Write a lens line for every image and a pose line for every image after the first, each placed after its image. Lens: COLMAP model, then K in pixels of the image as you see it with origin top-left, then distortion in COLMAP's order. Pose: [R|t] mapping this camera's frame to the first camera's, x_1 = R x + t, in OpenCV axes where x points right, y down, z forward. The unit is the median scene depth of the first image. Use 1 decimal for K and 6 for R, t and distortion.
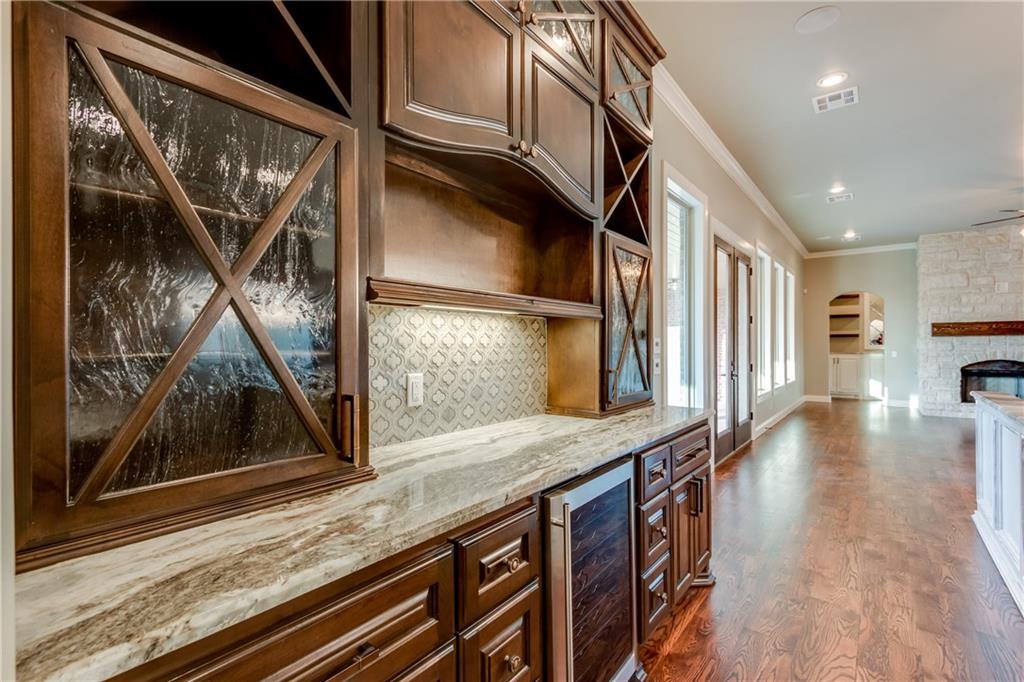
lens RADIAL K [[464.3, 0, 505.6], [0, 464.3, 345.6], [0, 0, 1]] dist [-0.000840, 0.000383]
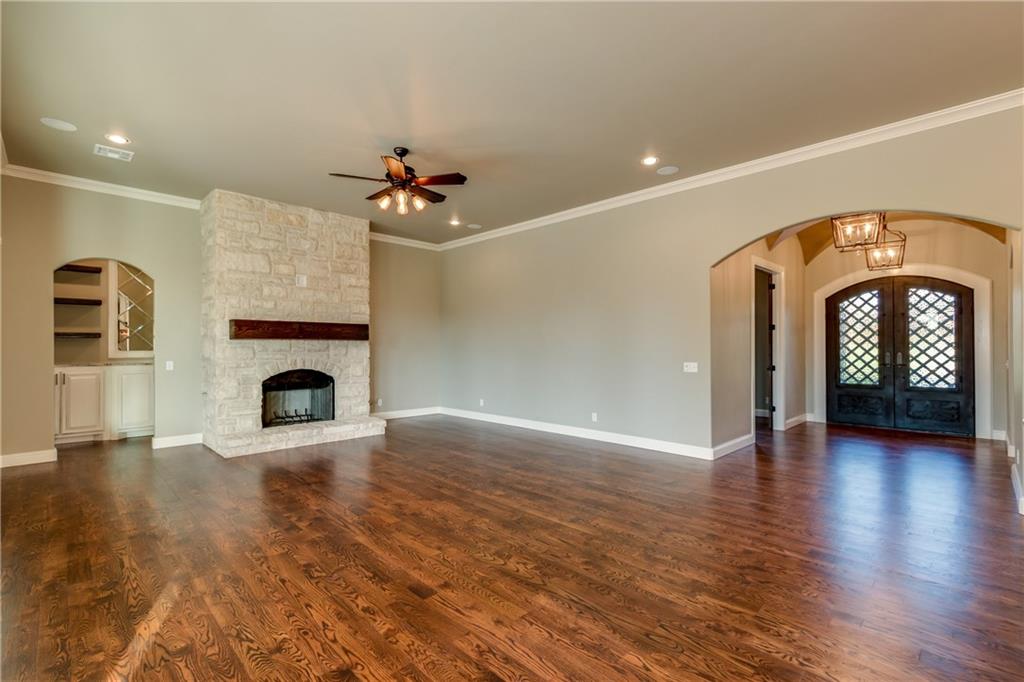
lens RADIAL K [[464.3, 0, 509.5], [0, 464.3, 346.7], [0, 0, 1]] dist [-0.000840, 0.000383]
pose [[0.121567, 0.004312, 0.992574, 0.290211], [0.001936, 0.999988, -0.004582, -0.004414], [-0.992581, 0.002479, 0.121557, 0.516046]]
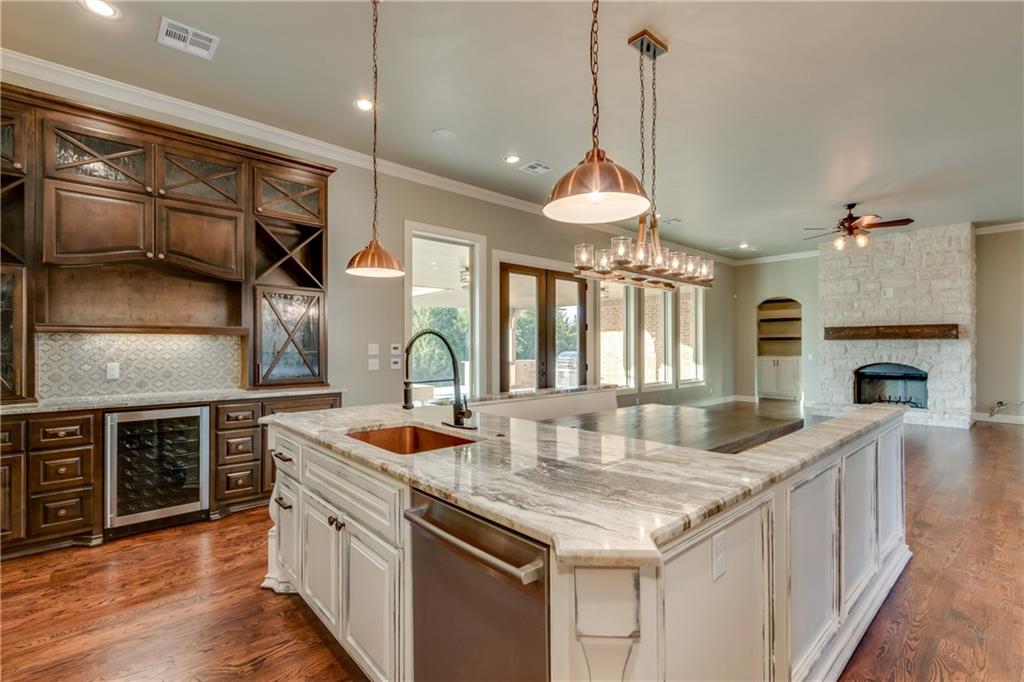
lens RADIAL K [[464.3, 0, 510.8], [0, 464.3, 343.4], [0, 0, 1]] dist [-0.000840, 0.000383]
pose [[0.985442, 0.000912, -0.170008, 0.400913], [-0.002020, 0.999978, -0.006343, -0.004036], [0.169998, 0.006594, 0.985422, -0.156947]]
